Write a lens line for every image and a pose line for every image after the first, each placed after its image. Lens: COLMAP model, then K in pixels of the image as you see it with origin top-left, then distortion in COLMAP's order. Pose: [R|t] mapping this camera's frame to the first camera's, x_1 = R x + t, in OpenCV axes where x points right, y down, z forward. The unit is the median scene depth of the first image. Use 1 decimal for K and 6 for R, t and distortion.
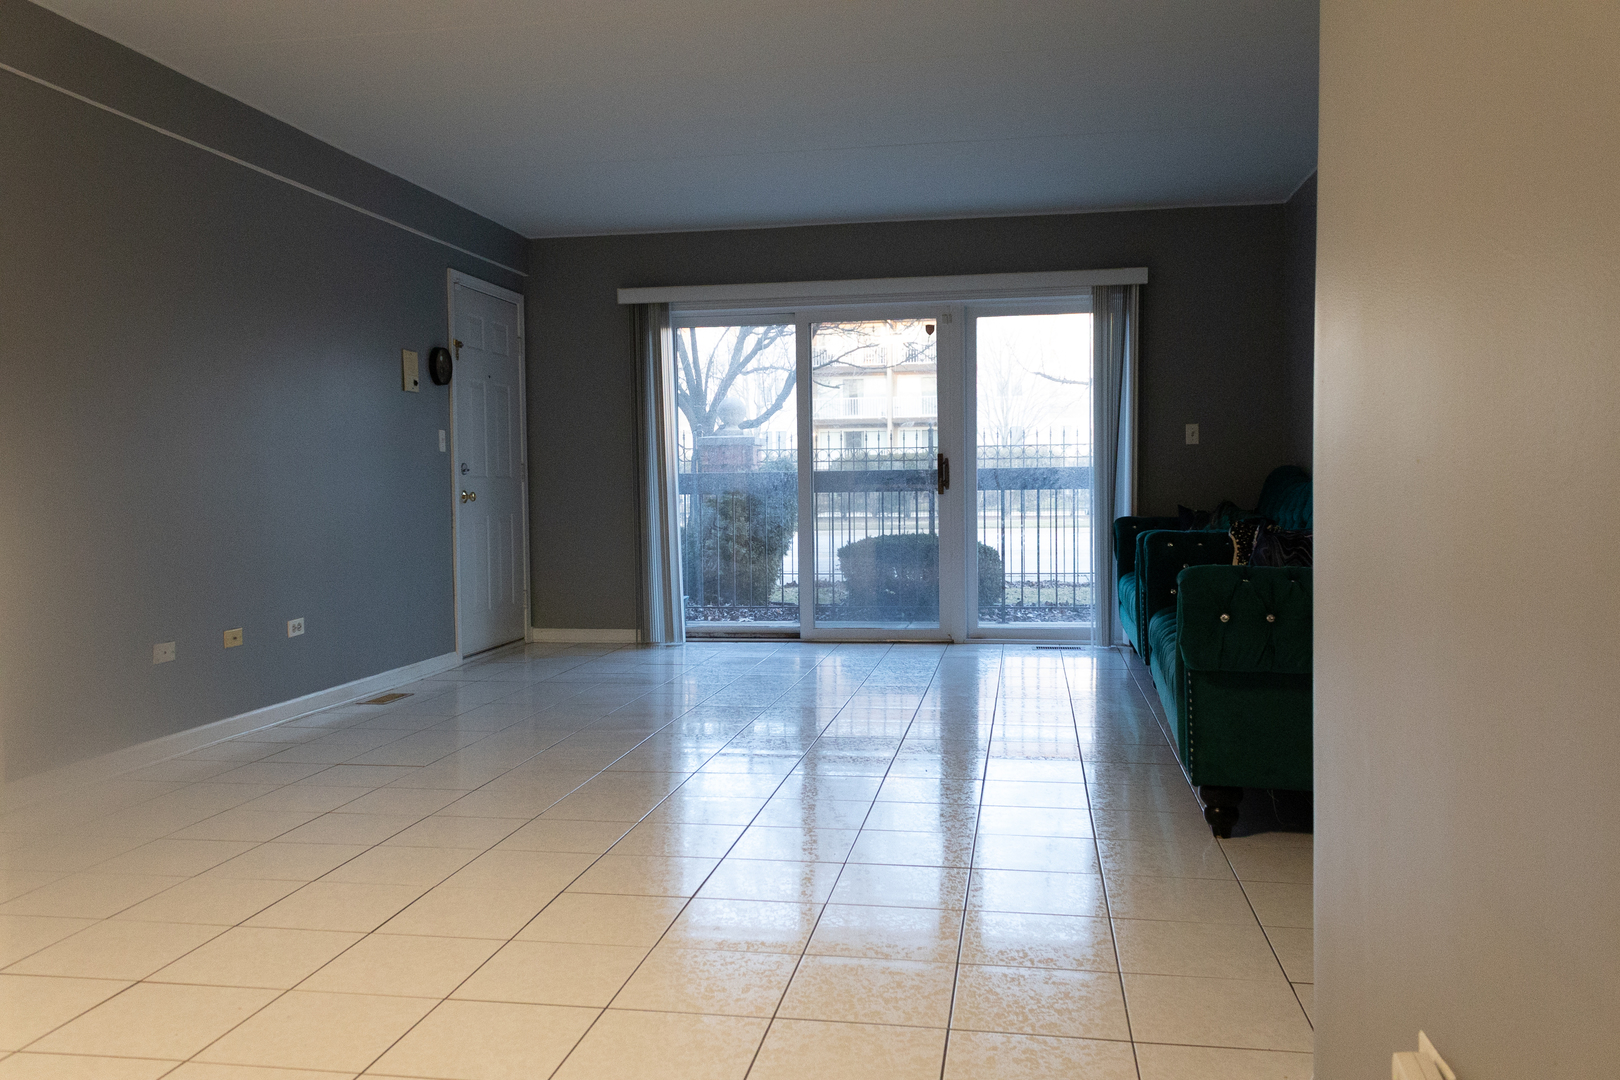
lens RADIAL K [[1315.4, 0, 804.5], [0, 1315.4, 530.6], [0, 0, 1]] dist [0.059748, -0.067938]
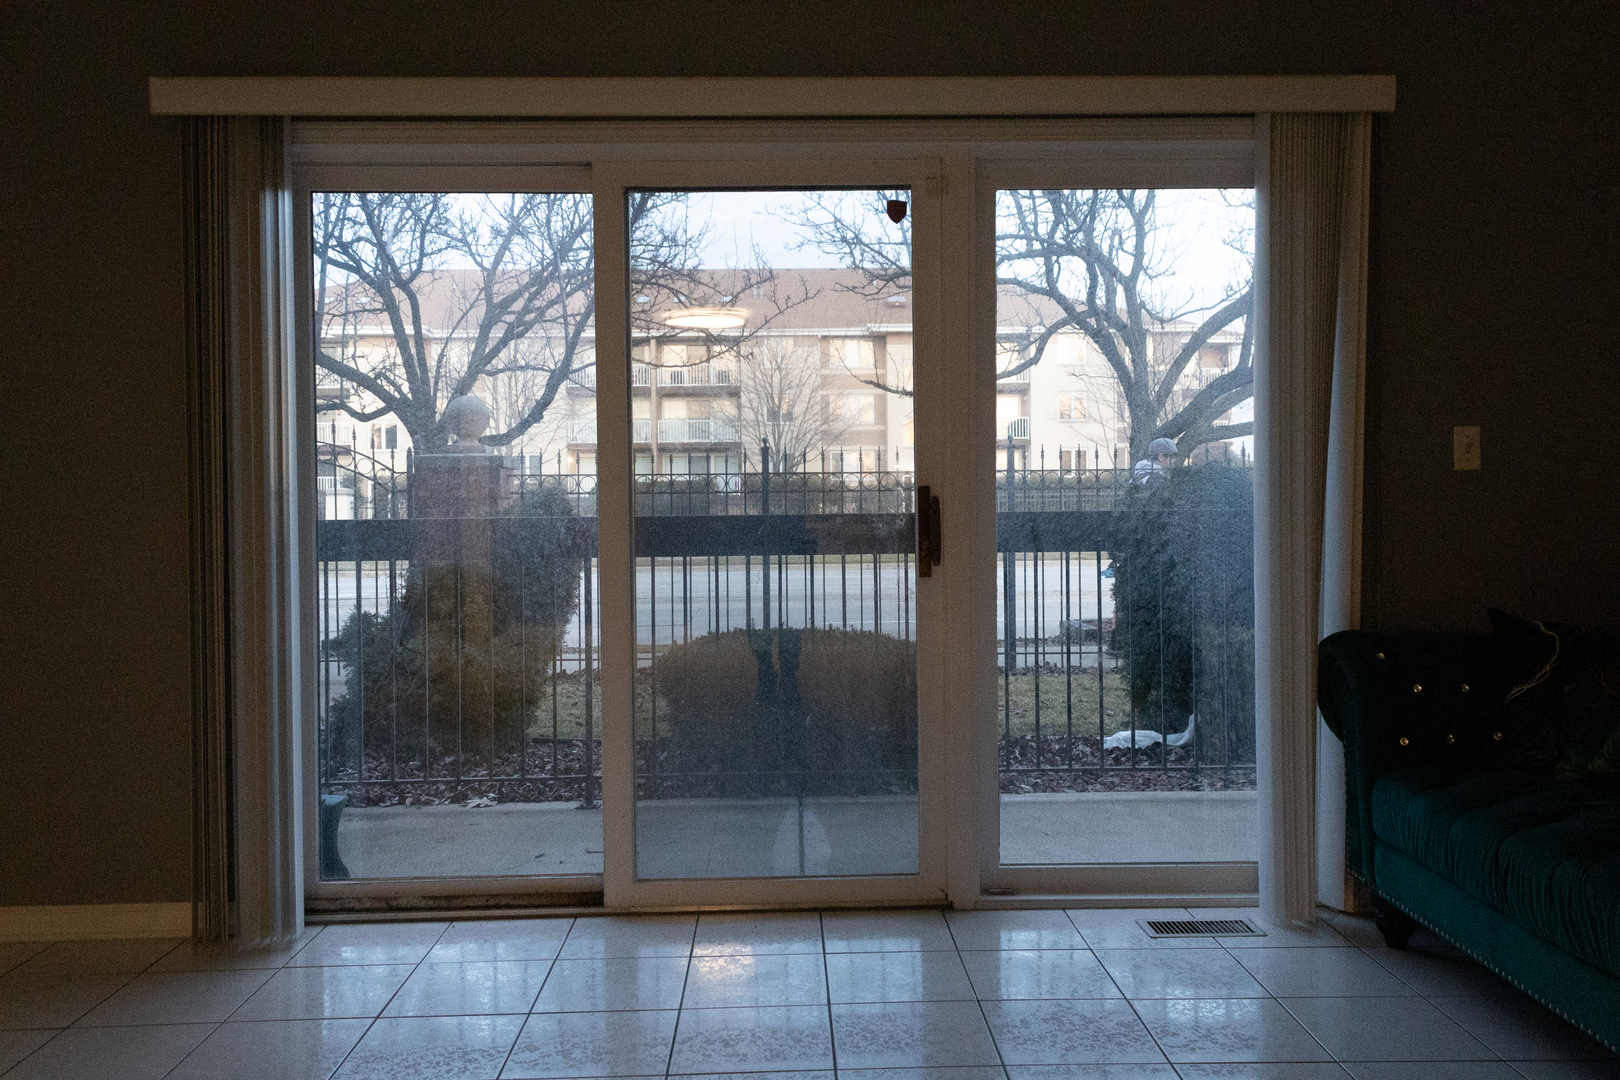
lens RADIAL K [[1315.4, 0, 804.5], [0, 1315.4, 530.6], [0, 0, 1]] dist [0.059748, -0.067938]
pose [[0.983047, 0.000836, 0.183350, -0.018192], [0.002958, 0.999787, -0.020417, -0.033288], [-0.183328, 0.020614, 0.982836, 0.552263]]
